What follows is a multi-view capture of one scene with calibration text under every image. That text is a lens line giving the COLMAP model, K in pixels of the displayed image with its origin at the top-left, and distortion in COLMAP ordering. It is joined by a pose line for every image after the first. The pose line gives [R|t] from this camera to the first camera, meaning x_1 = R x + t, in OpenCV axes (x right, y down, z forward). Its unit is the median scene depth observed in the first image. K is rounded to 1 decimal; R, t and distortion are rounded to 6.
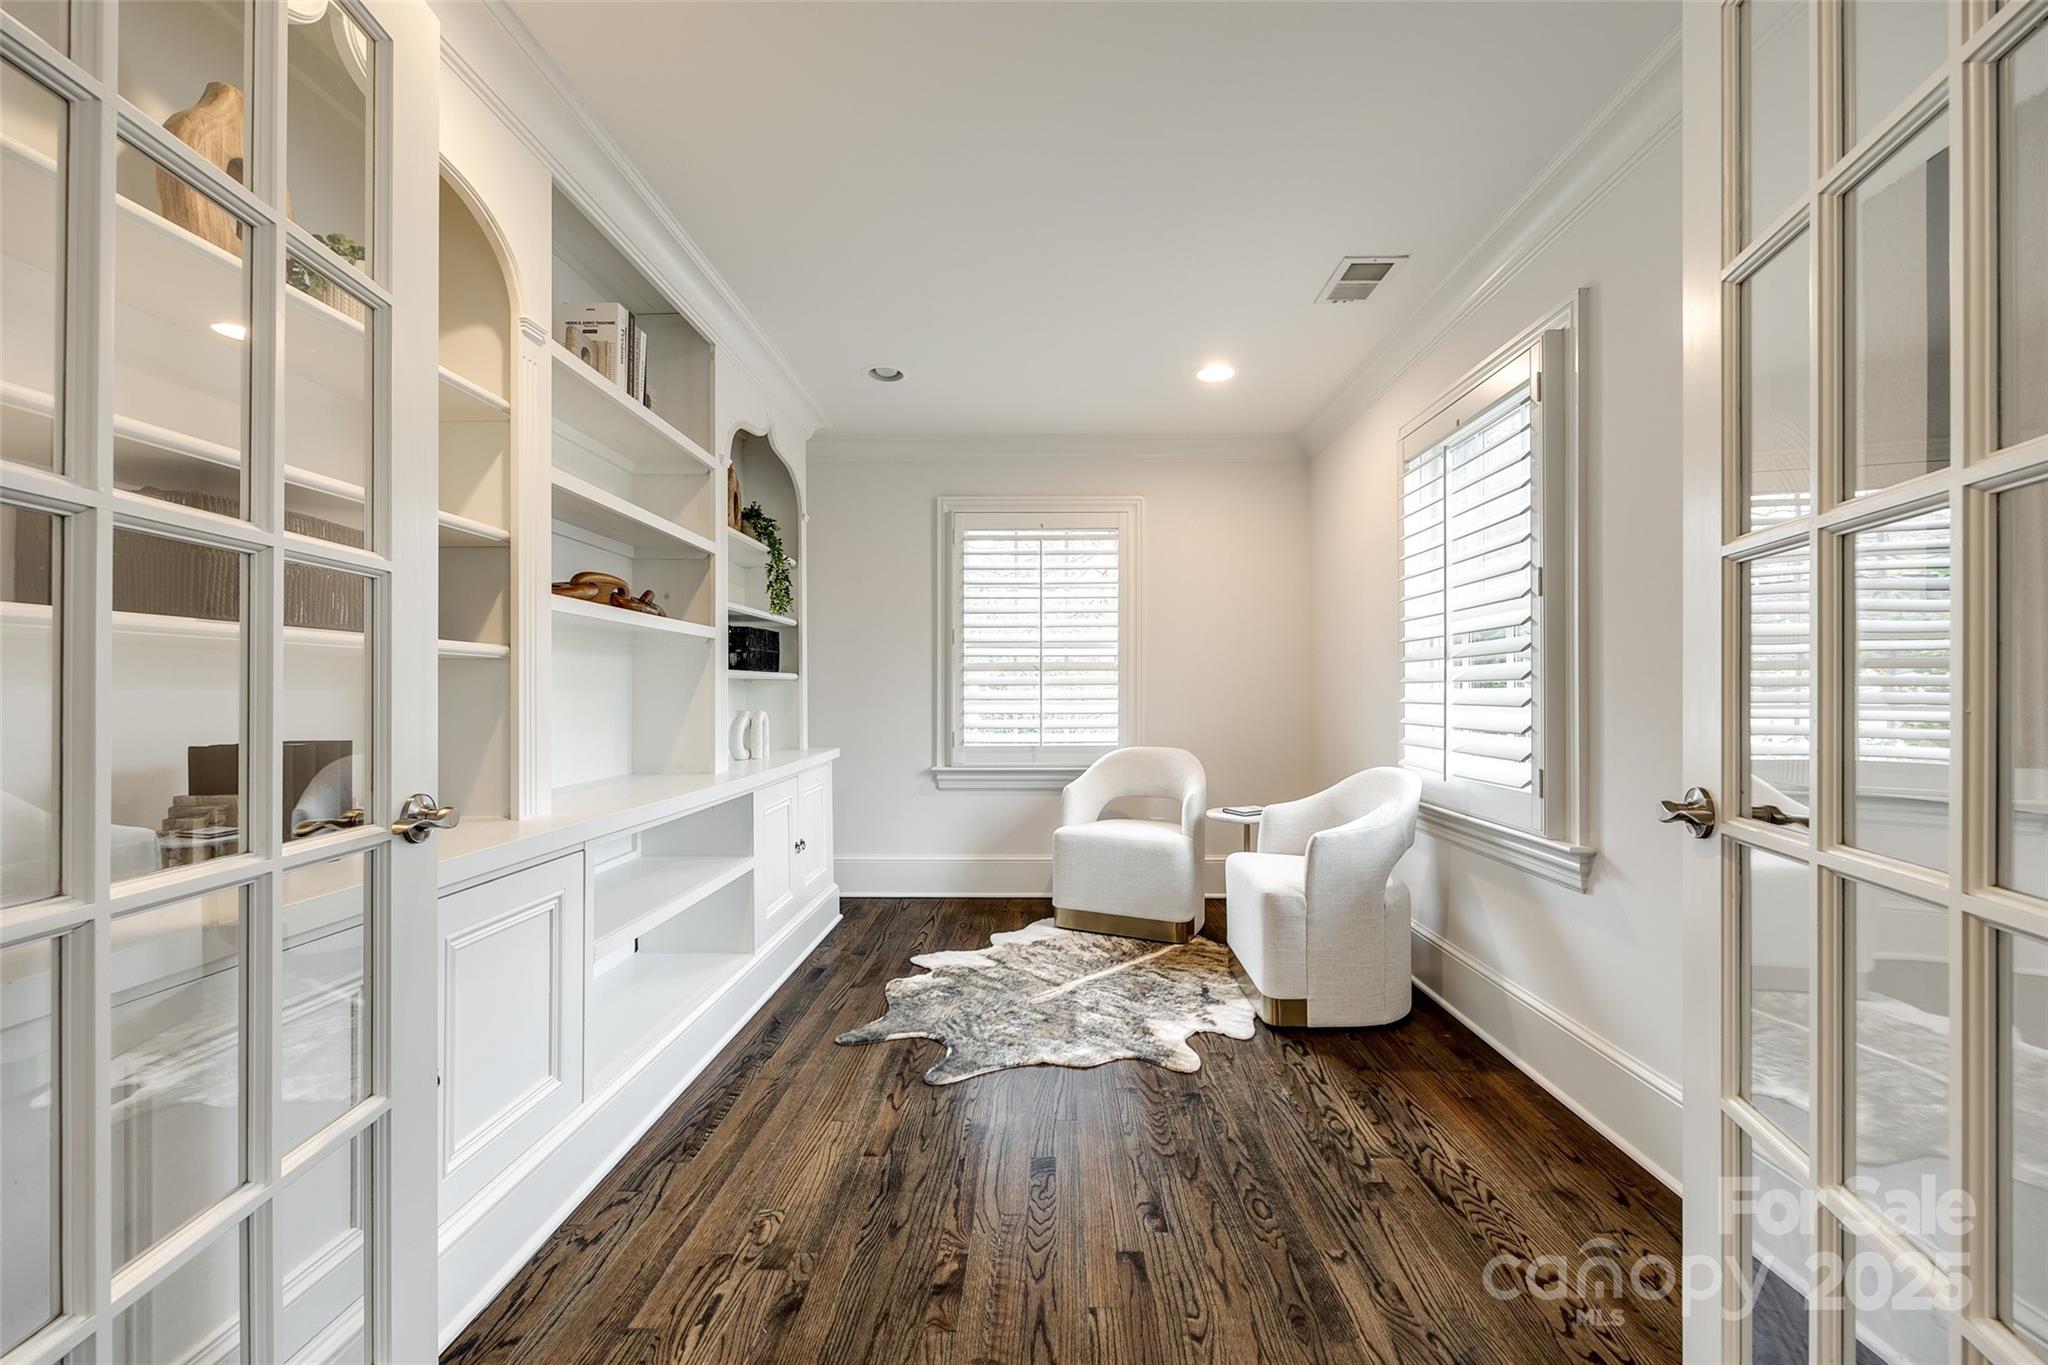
lens RADIAL K [[820.4, 0, 1018.2], [0, 820.4, 687.4], [0, 0, 1]] dist [-0.002549, 0.000035]
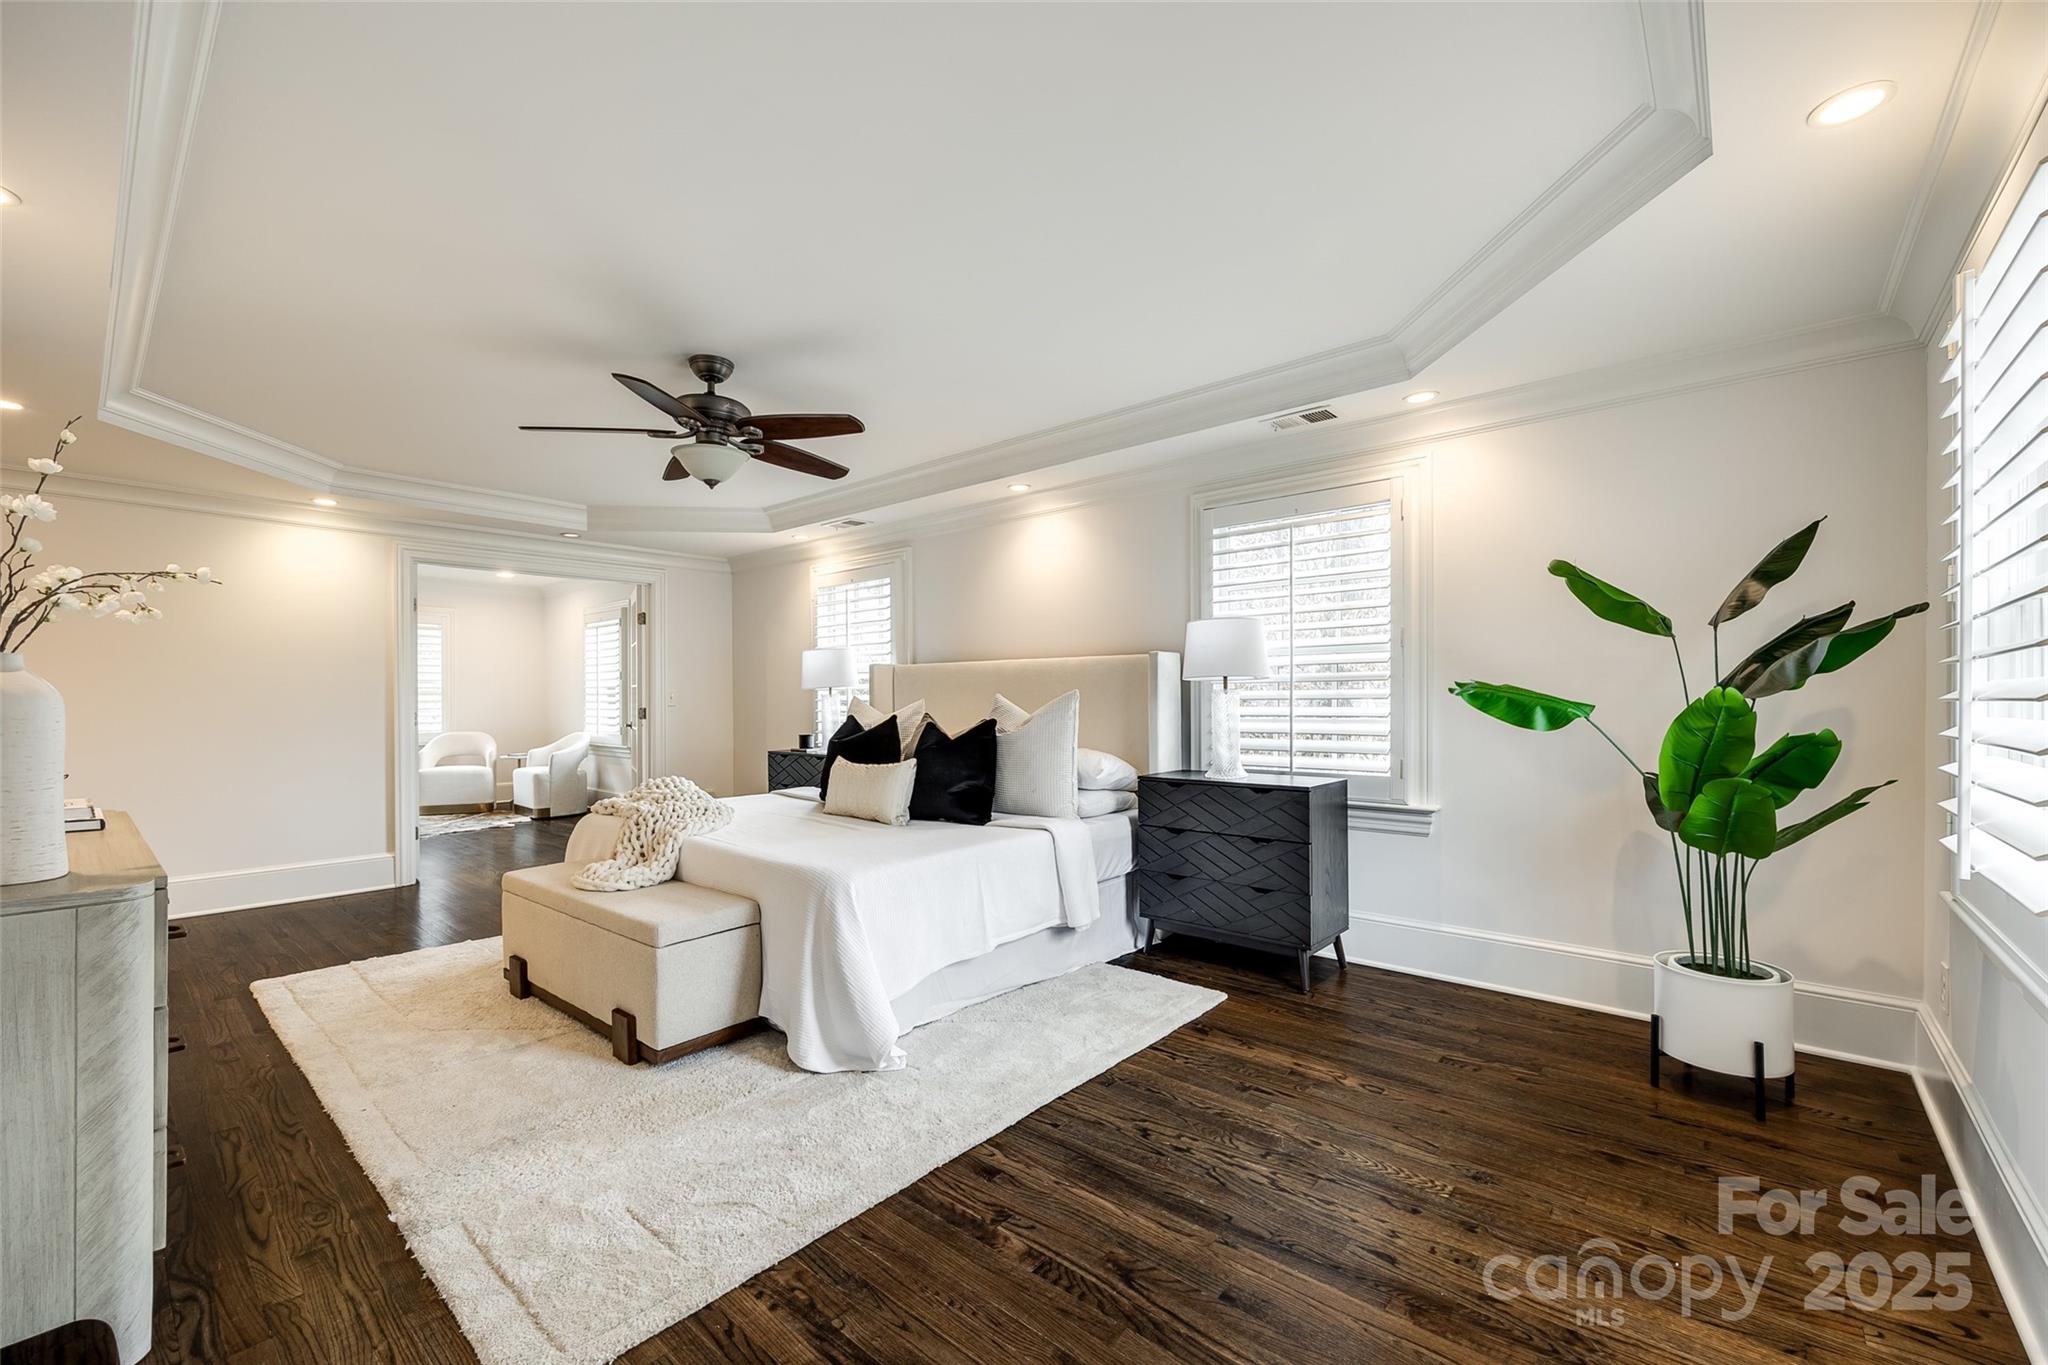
lens RADIAL K [[820.4, 0, 1024.5], [0, 820.4, 693.2], [0, 0, 1]] dist [-0.002549, 0.000035]
pose [[0.616446, 0.004368, 0.787385, -0.861734], [-0.000927, 0.999988, -0.004821, -0.025481], [-0.787397, 0.002242, 0.616442, -2.030022]]
